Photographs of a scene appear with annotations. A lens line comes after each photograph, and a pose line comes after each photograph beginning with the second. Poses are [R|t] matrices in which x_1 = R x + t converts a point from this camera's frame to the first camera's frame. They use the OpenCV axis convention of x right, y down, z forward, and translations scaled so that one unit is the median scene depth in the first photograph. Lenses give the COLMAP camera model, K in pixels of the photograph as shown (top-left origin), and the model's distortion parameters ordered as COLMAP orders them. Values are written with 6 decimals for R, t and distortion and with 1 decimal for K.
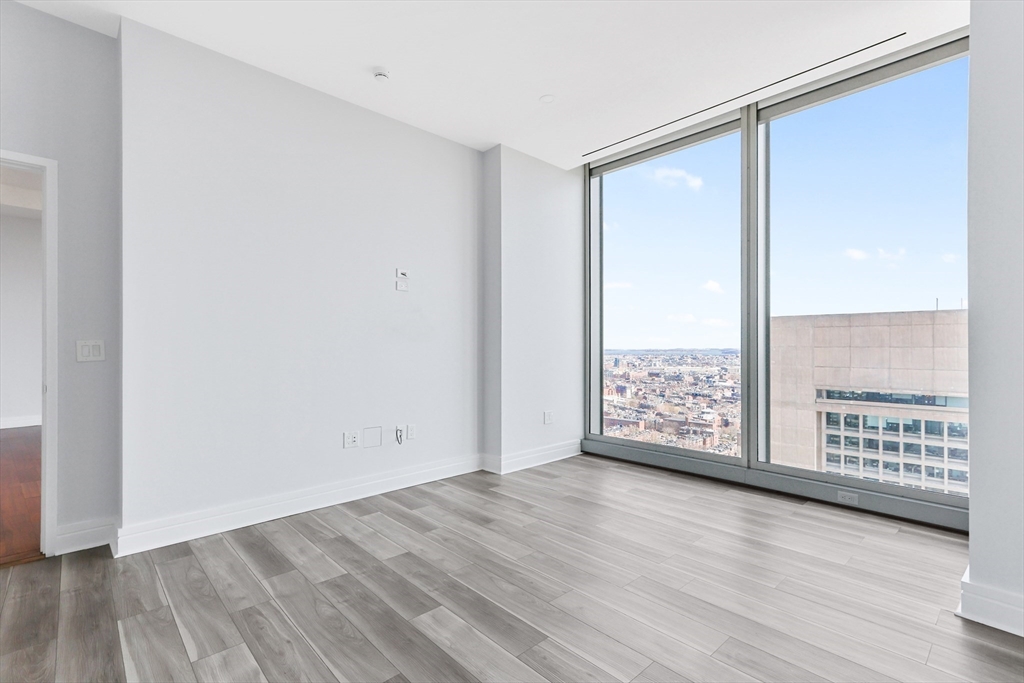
lens RADIAL K [[489.0, 0, 512.4], [0, 489.0, 341.0], [0, 0, 1]] dist [-0.042605, -0.000722]
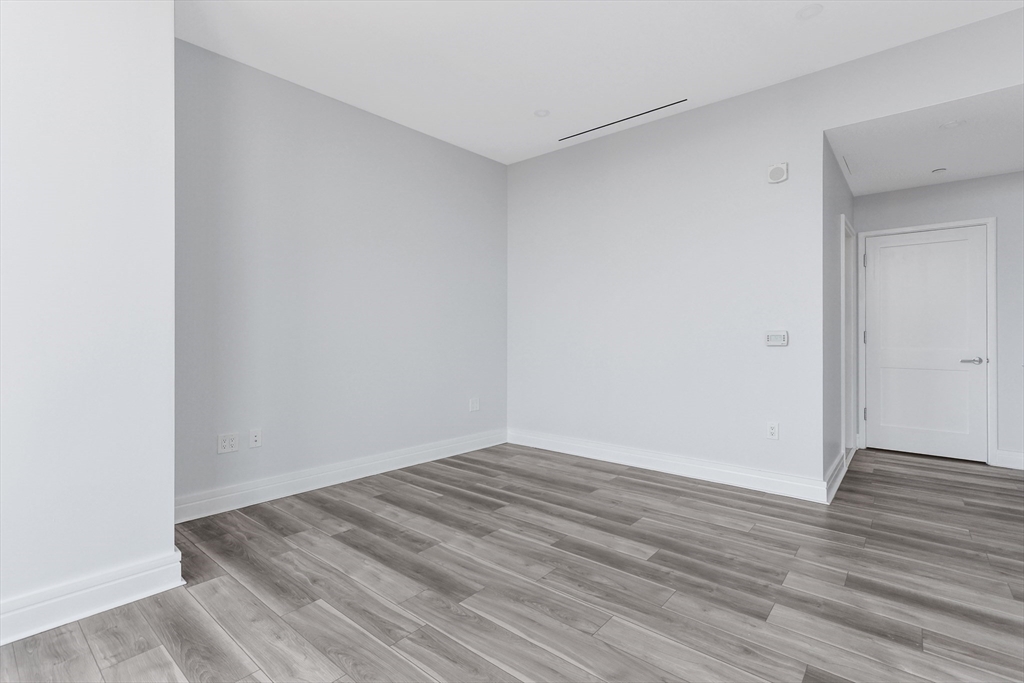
lens RADIAL K [[489.0, 0, 511.2], [0, 489.0, 337.5], [0, 0, 1]] dist [-0.042605, -0.000722]
pose [[-0.992805, 0.006728, -0.119551, 0.105546], [0.006578, 0.999977, 0.001654, 0.003838], [0.119559, 0.000855, -0.992827, 0.717030]]
